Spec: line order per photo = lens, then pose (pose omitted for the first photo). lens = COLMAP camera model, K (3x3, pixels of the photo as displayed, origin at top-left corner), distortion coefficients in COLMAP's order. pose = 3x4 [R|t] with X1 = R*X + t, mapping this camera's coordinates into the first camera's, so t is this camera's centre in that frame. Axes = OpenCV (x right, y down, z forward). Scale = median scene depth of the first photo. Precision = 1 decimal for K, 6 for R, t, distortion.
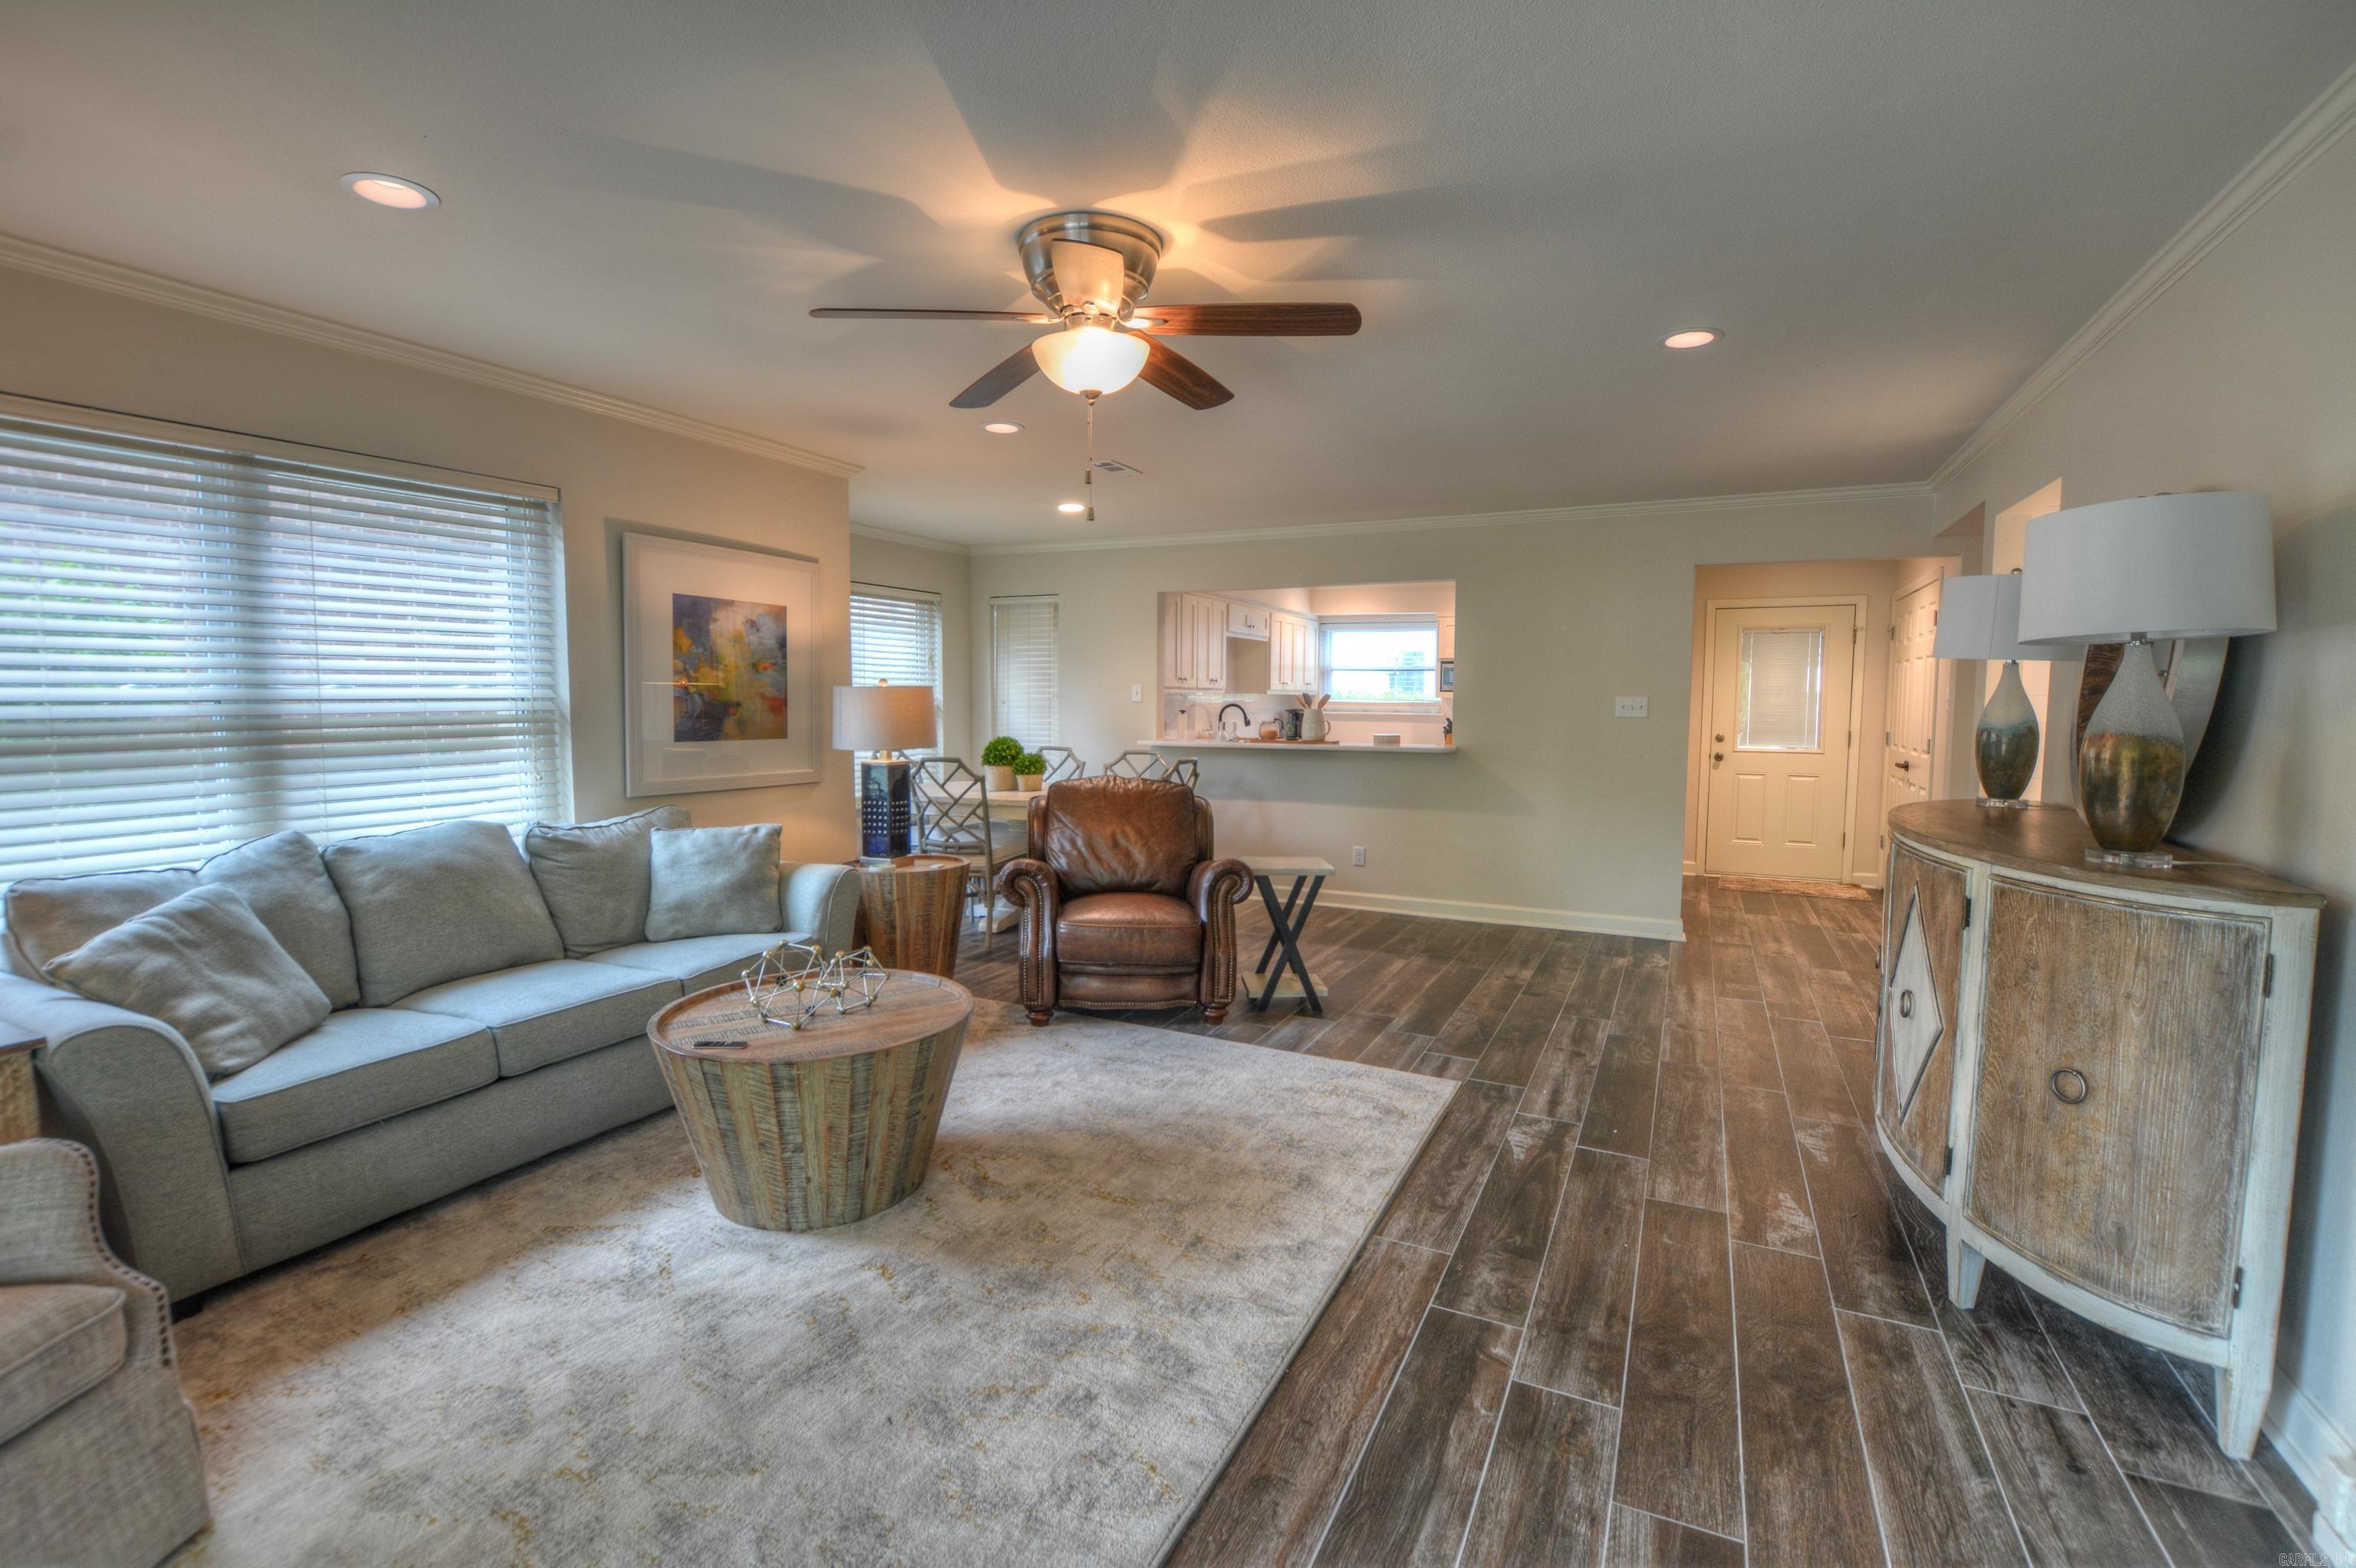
lens RADIAL K [[1043.5, 0, 1175.0], [0, 1043.5, 769.0], [0, 0, 1]] dist [-0.036525, 0.005889]
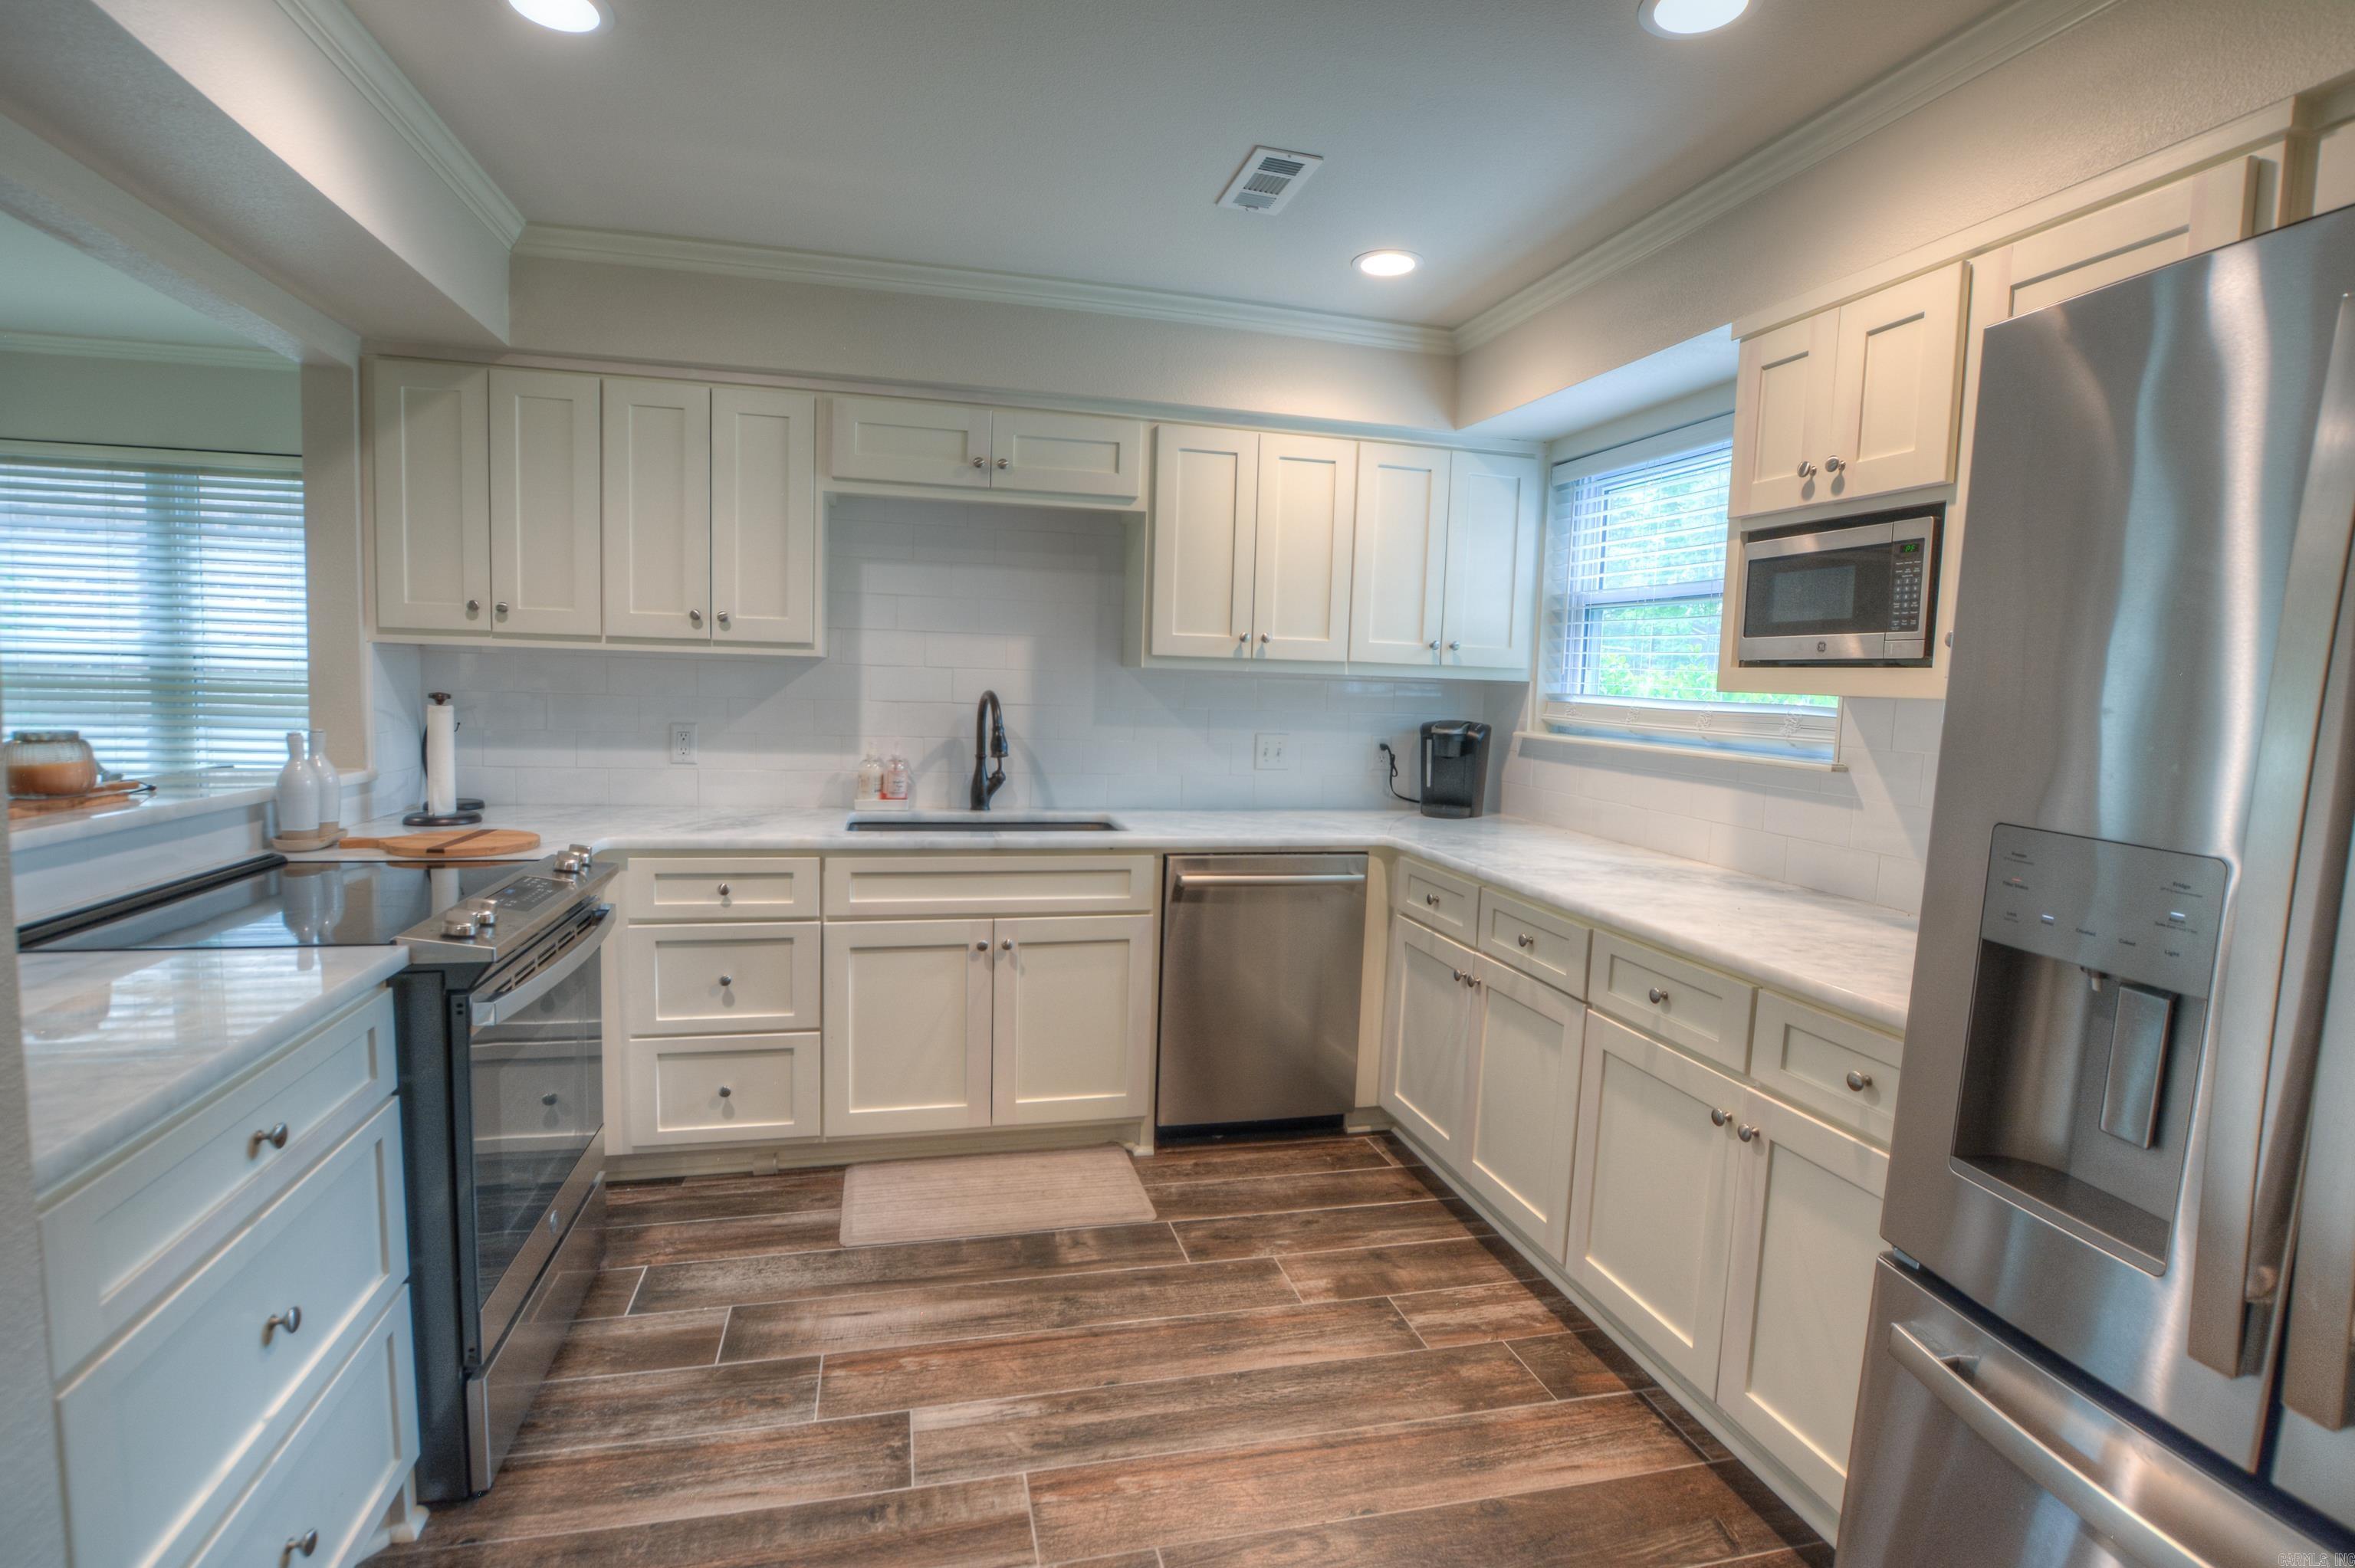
lens RADIAL K [[1101.8, 0, 1176.6], [0, 1101.8, 775.8], [0, 0, 1]] dist [-0.027746, 0.000025]
pose [[0.650253, 0.080873, -0.755401, 1.128566], [-0.080579, 0.996051, 0.037275, -0.154535], [0.755433, 0.036631, 0.654202, 2.348008]]
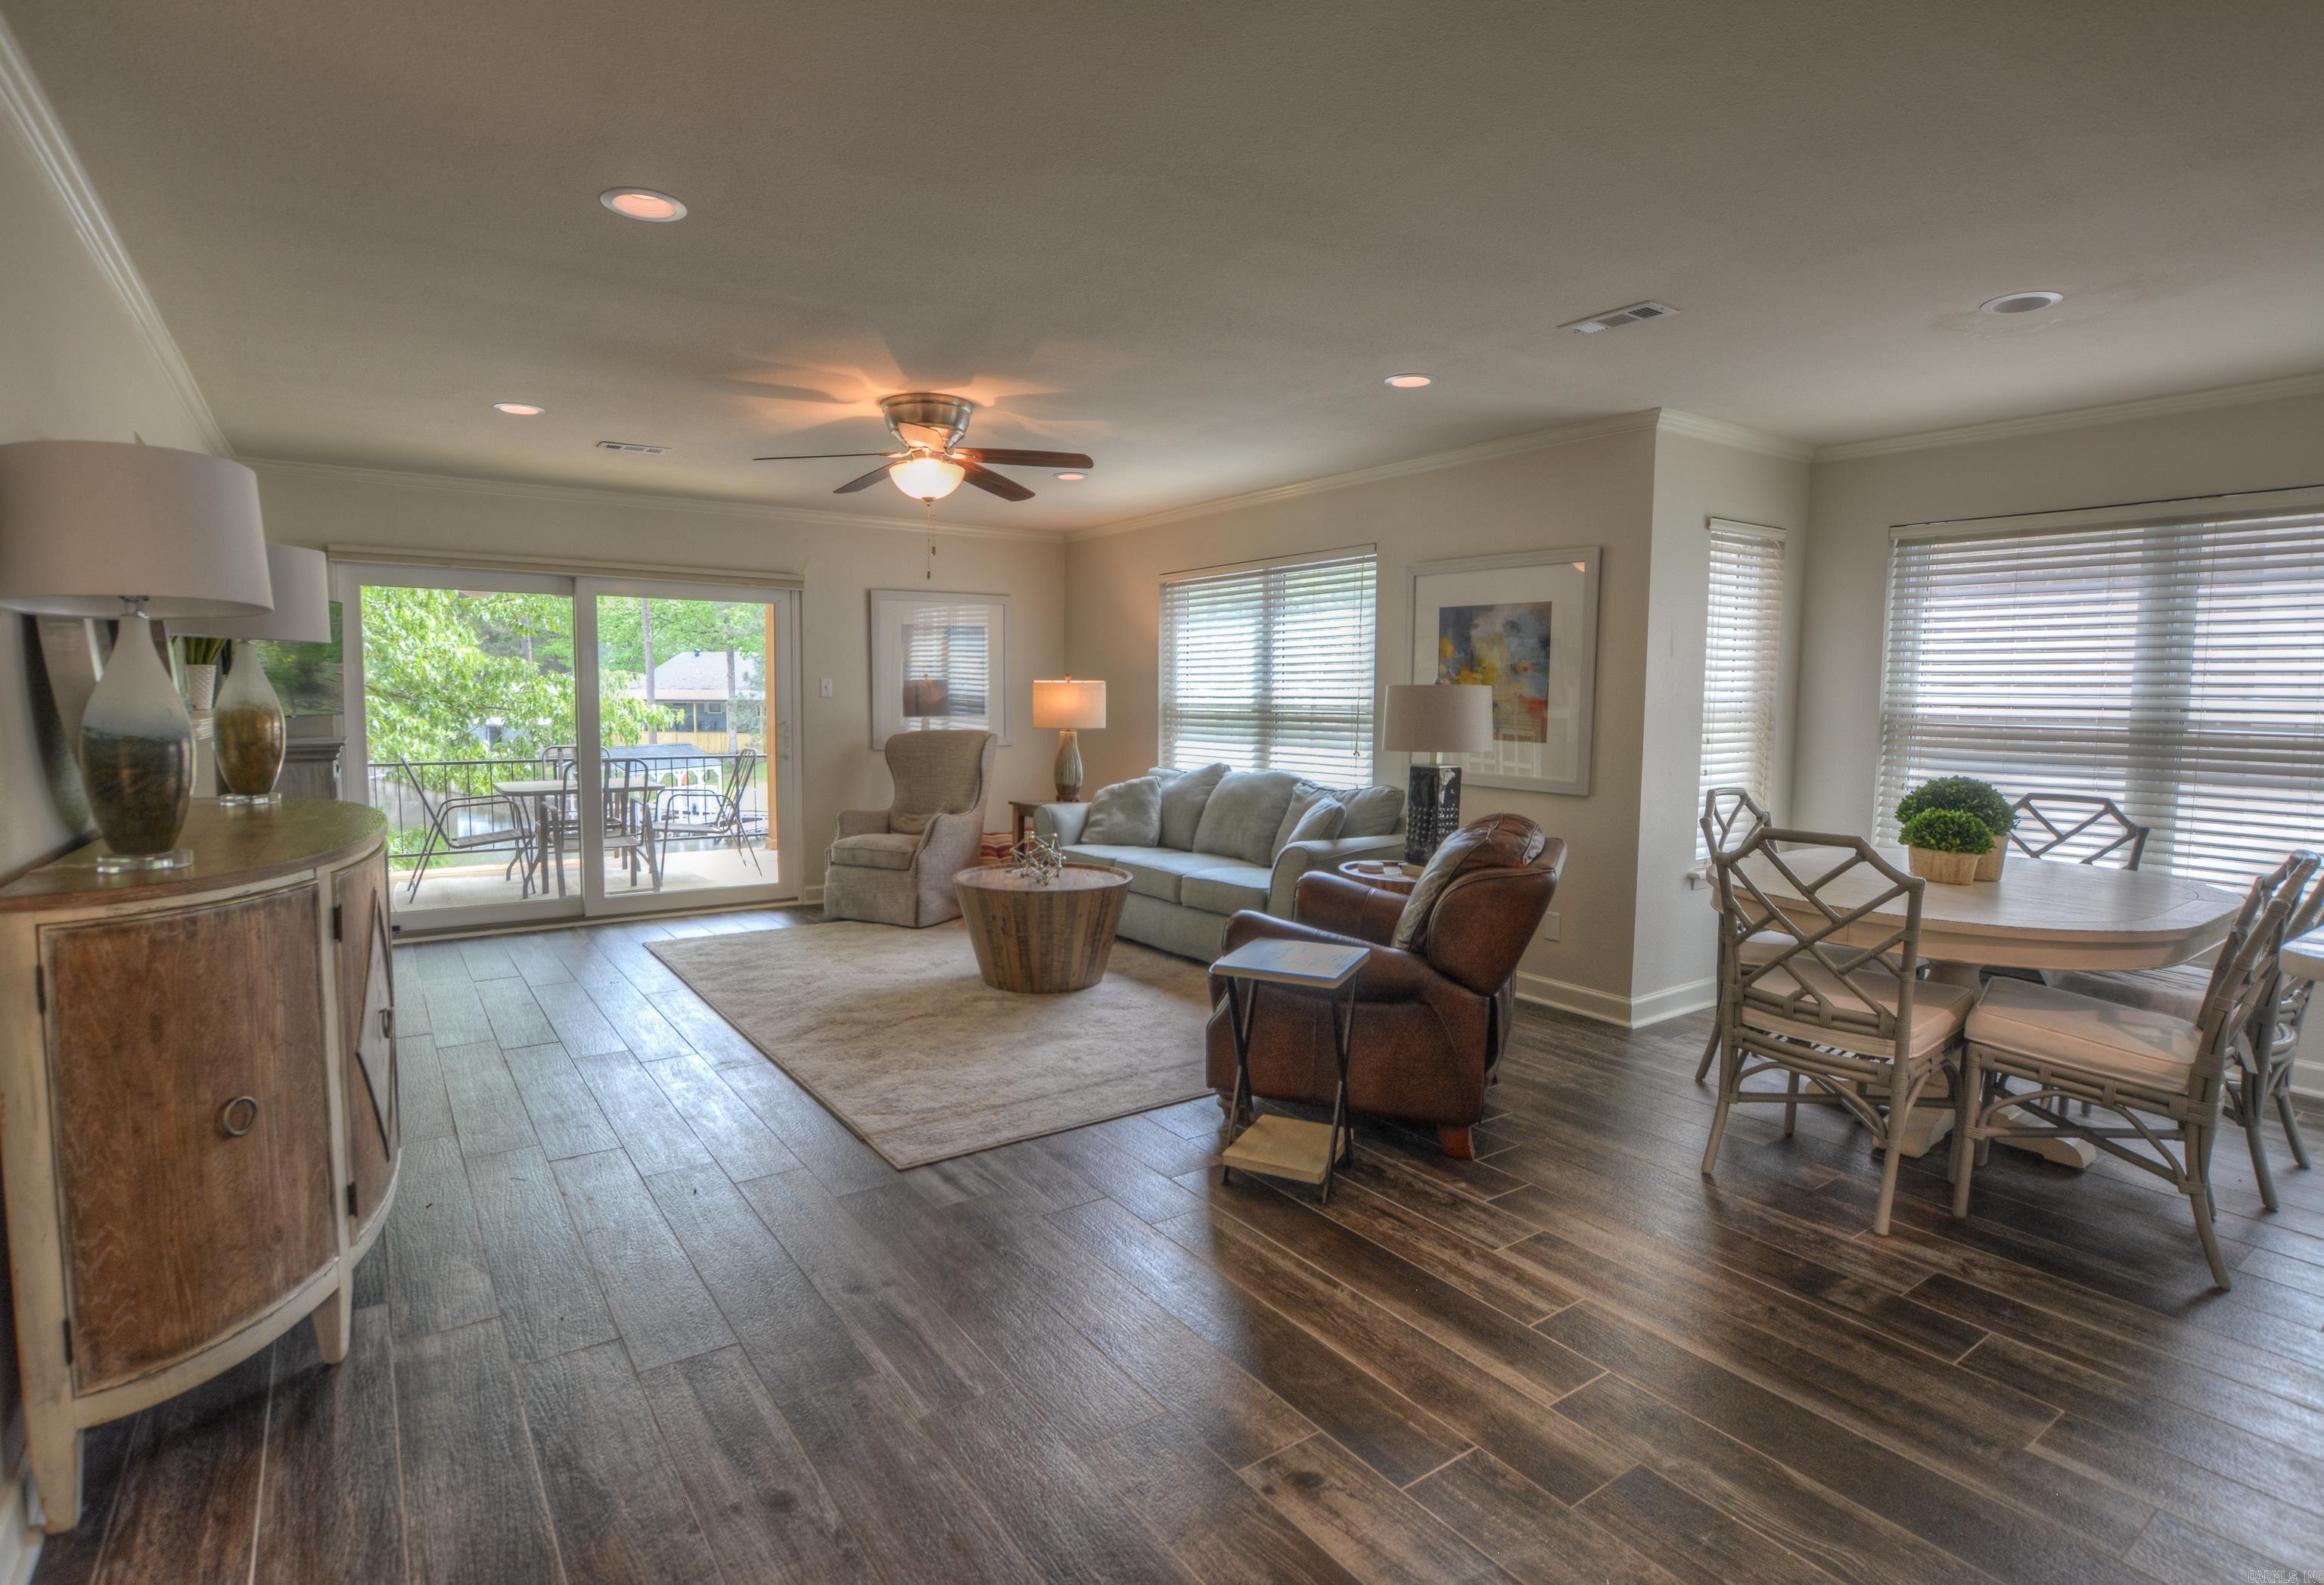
lens RADIAL K [[1150.3, 0, 1124.1], [0, 1150.3, 771.2], [0, 0, 1]] dist [-0.022735, -0.000923]
pose [[-0.488666, 0.050656, -0.870999, 1.128589], [-0.070556, 0.992749, 0.097322, -0.121919], [0.869614, 0.109012, -0.481548, 1.836035]]
